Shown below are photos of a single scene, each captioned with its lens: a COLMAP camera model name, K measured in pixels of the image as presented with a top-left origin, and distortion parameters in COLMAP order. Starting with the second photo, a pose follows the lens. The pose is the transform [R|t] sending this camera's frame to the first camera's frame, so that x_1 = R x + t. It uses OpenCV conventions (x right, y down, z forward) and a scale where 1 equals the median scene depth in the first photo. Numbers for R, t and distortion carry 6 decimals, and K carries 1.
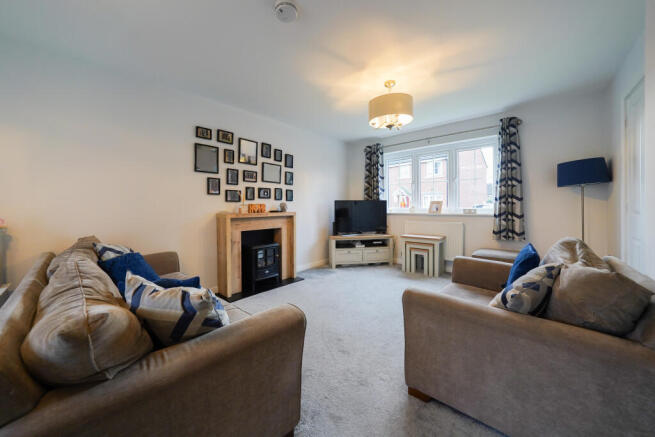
lens RADIAL K [[235.5, 0, 318.4], [0, 235.5, 207.0], [0, 0, 1]] dist [-0.016657, 0.000305]
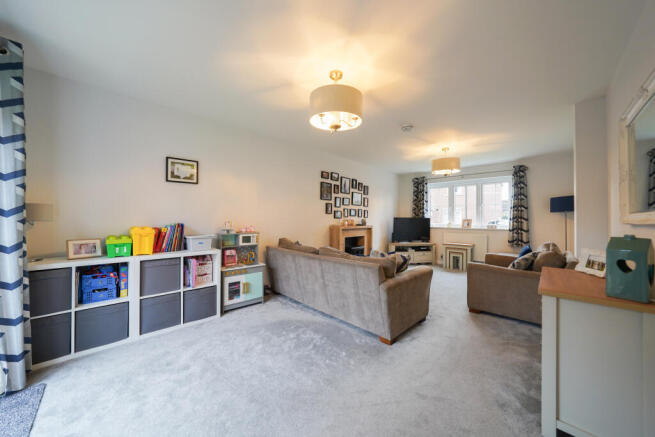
lens RADIAL K [[230.0, 0, 324.9], [0, 230.0, 216.3], [0, 0, 1]] dist [-0.025813, -0.000026]
pose [[0.999217, 0.015686, -0.036322, -0.354014], [-0.016157, 0.999789, -0.012694, -0.013521], [0.036115, 0.013271, 0.999260, -0.464332]]
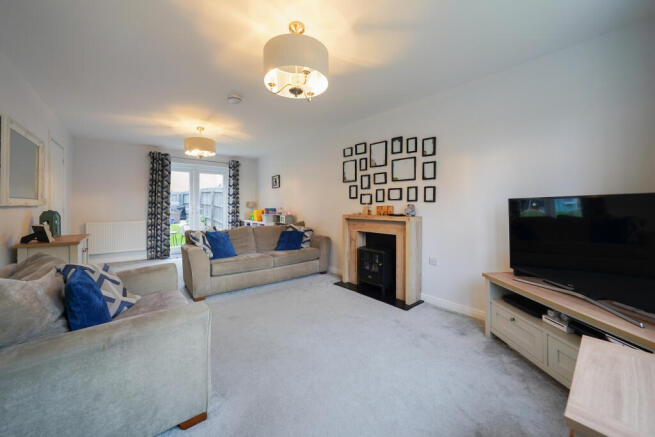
lens RADIAL K [[235.5, 0, 318.4], [0, 235.5, 207.0], [0, 0, 1]] dist [-0.016657, 0.000305]
pose [[-0.110838, 0.005007, -0.993826, 0.690727], [-0.009409, 0.999937, 0.006087, -0.012854], [0.993794, 0.010026, -0.110784, 0.814049]]
